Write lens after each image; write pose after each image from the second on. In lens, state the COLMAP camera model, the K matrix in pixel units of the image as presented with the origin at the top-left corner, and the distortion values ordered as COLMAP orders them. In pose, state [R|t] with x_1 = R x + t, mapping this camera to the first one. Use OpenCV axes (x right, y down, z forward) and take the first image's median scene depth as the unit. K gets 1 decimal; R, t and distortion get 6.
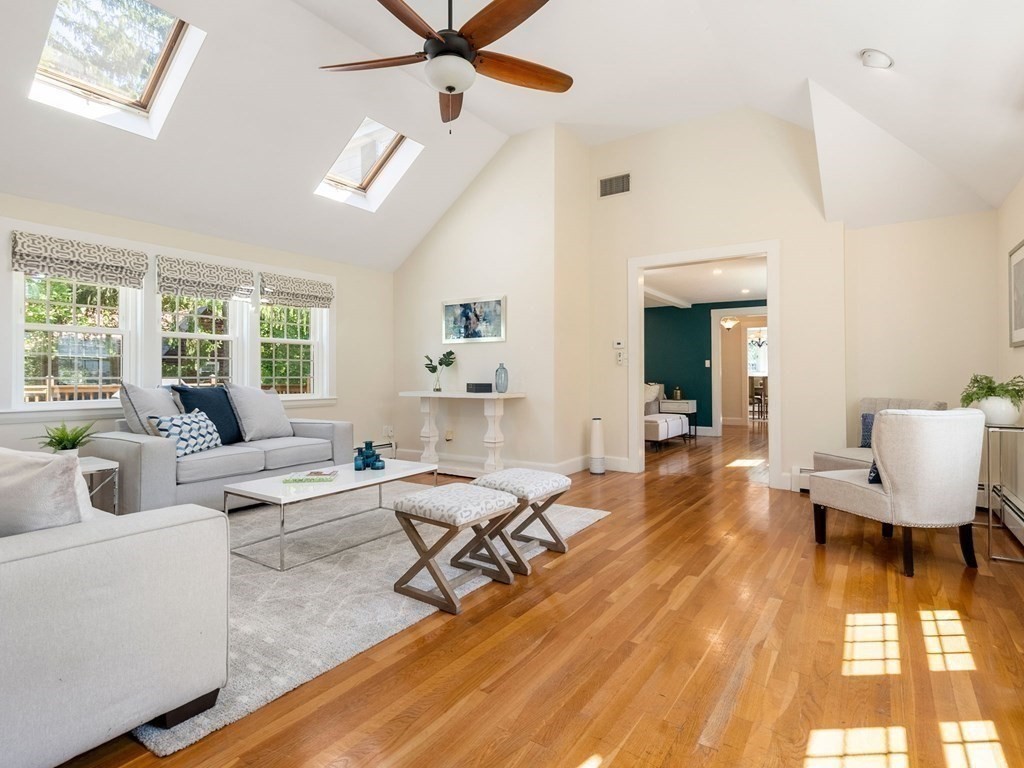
lens RADIAL K [[532.4, 0, 518.2], [0, 532.4, 381.1], [0, 0, 1]] dist [0.000761, -0.000139]
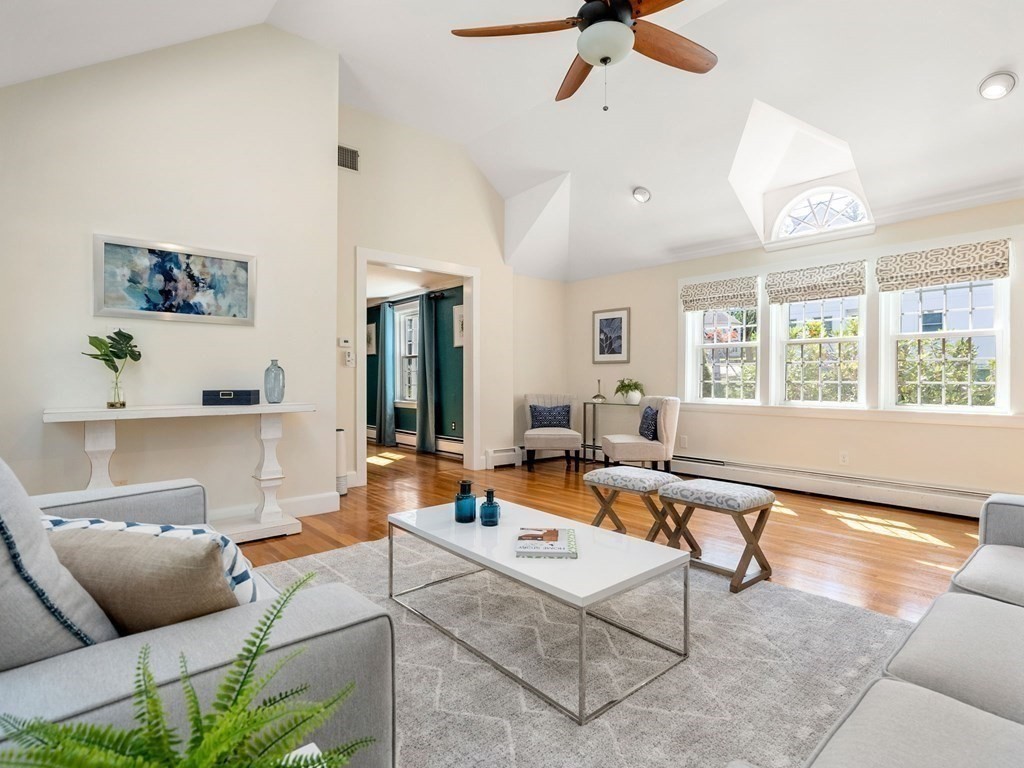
lens RADIAL K [[532.4, 0, 518.2], [0, 532.4, 381.1], [0, 0, 1]] dist [0.000761, -0.000139]
pose [[0.238661, -0.003292, 0.971097, -0.572794], [0.005148, 0.999984, 0.002125, -0.005879], [-0.971089, 0.004492, 0.238674, 0.505319]]
